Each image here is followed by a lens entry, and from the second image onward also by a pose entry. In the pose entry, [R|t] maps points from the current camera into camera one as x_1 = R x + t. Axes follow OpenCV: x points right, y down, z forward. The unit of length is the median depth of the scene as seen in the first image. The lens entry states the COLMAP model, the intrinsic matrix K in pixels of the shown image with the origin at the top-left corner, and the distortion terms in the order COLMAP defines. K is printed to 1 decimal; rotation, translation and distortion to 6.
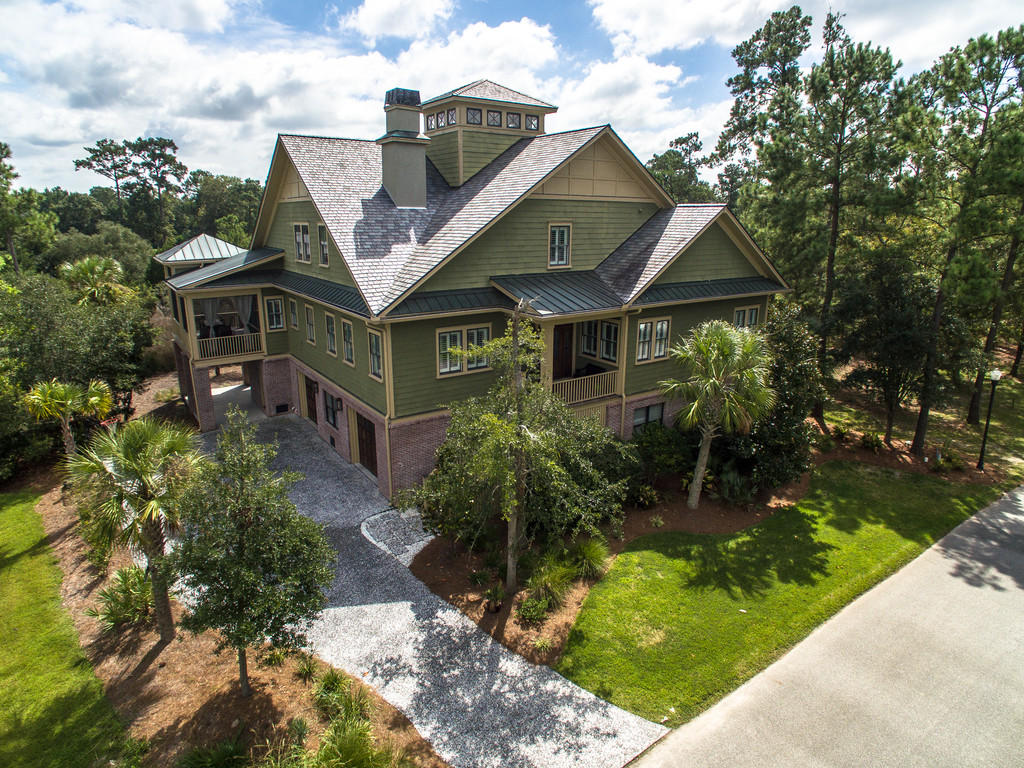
lens RADIAL K [[606.4, 0, 510.2], [0, 606.4, 379.2], [0, 0, 1]] dist [-0.030372, 0.004890]
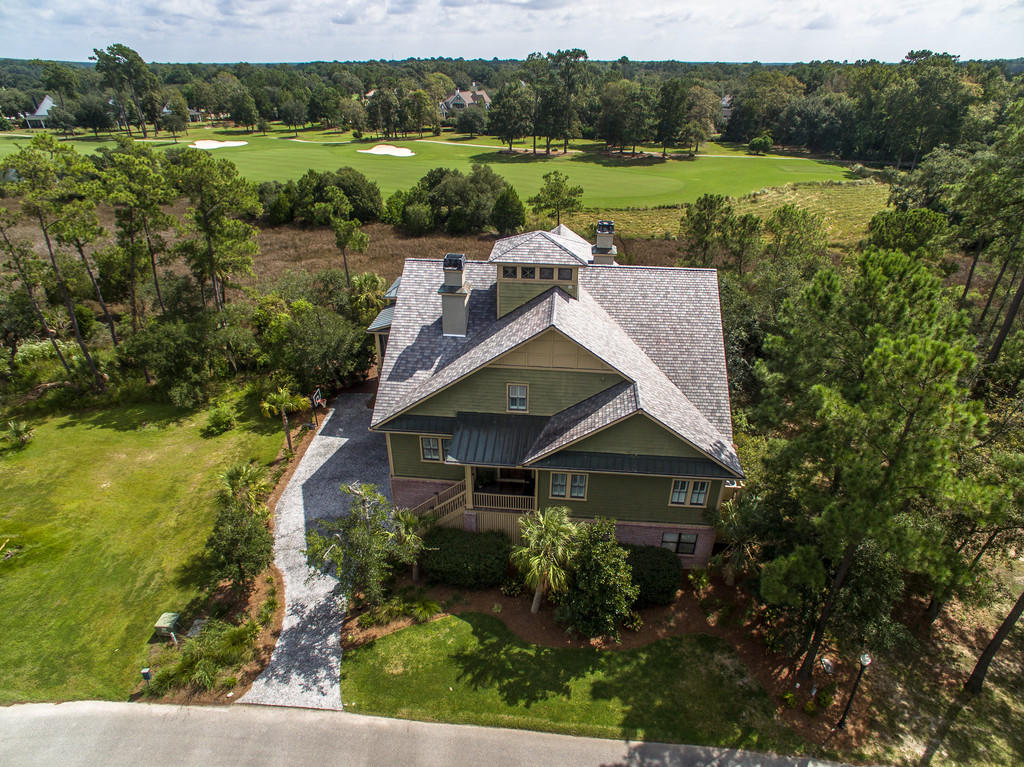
lens RADIAL K [[606.4, 0, 514.7], [0, 606.4, 386.2], [0, 0, 1]] dist [-0.030372, 0.004890]
pose [[0.750421, 0.320794, -0.577892, 1.124384], [-0.165044, 0.937571, 0.306138, -0.869082], [0.640022, -0.134355, 0.756518, -0.030801]]
